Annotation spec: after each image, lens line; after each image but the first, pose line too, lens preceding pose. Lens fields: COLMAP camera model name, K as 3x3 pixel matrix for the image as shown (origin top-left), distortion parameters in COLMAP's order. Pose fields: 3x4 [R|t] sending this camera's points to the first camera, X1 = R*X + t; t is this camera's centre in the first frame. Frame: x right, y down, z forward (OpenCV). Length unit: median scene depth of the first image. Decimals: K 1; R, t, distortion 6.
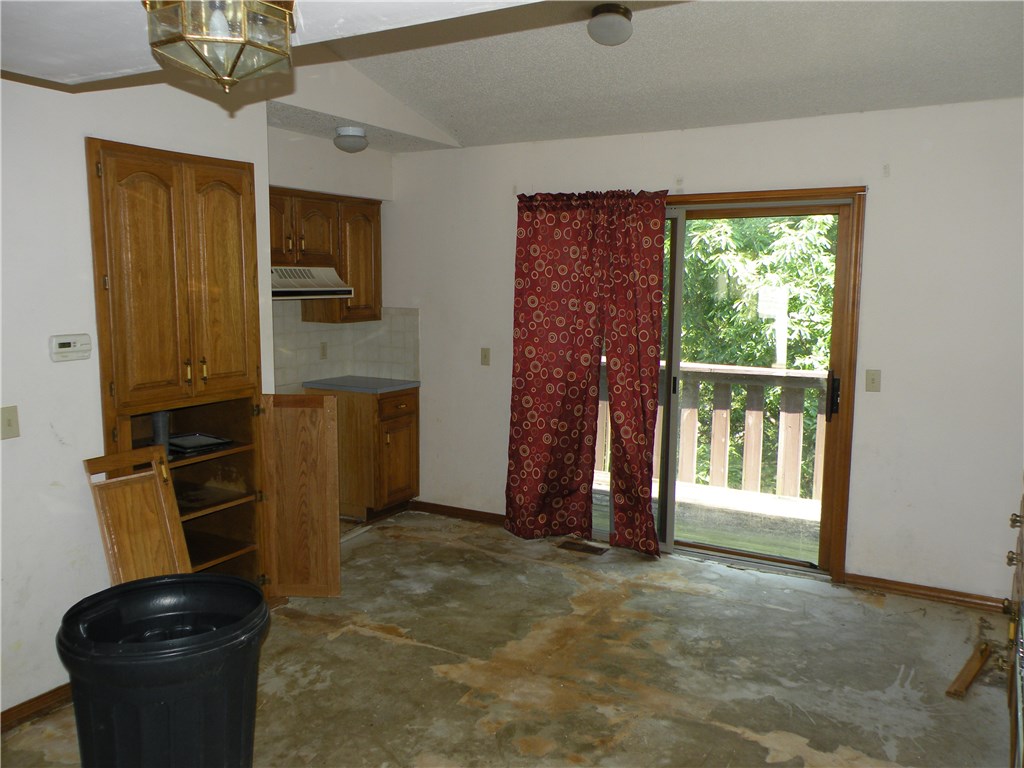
lens RADIAL K [[810.8, 0, 516.1], [0, 810.8, 382.0], [0, 0, 1]] dist [-0.025292, -0.030221]
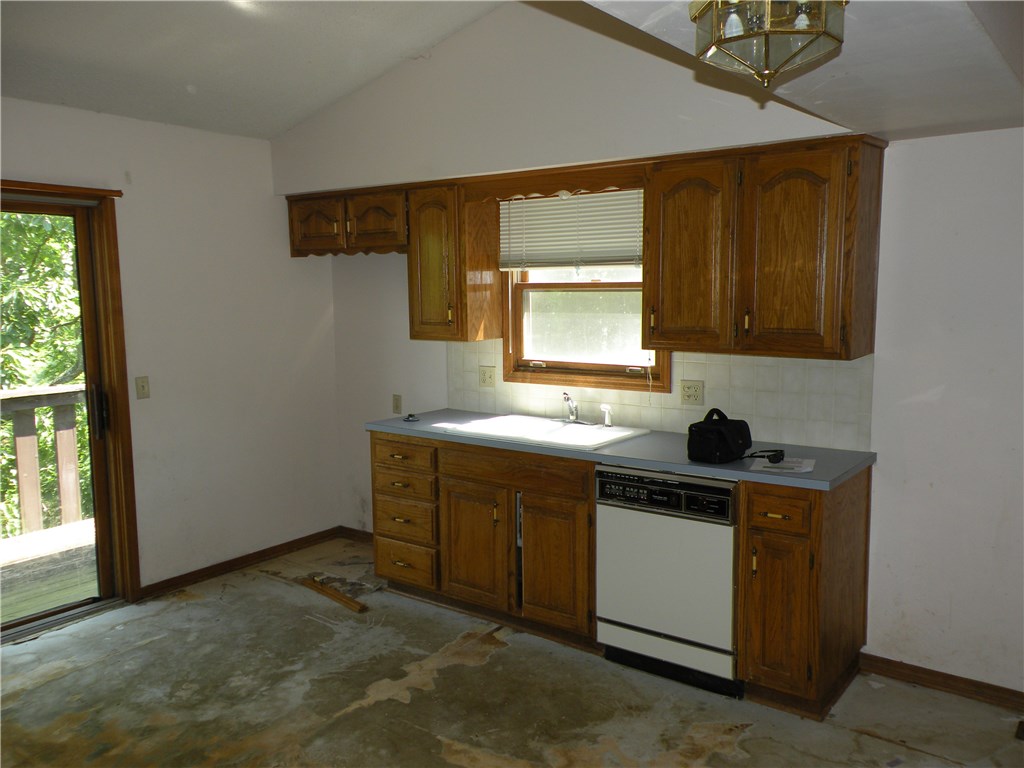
lens RADIAL K [[810.8, 0, 514.3], [0, 810.8, 384.1], [0, 0, 1]] dist [-0.025292, -0.030221]
pose [[0.121580, -0.130039, 0.984026, -0.559777], [0.142267, 0.983428, 0.112382, -0.060527], [-0.982333, 0.126331, 0.138065, 0.480955]]
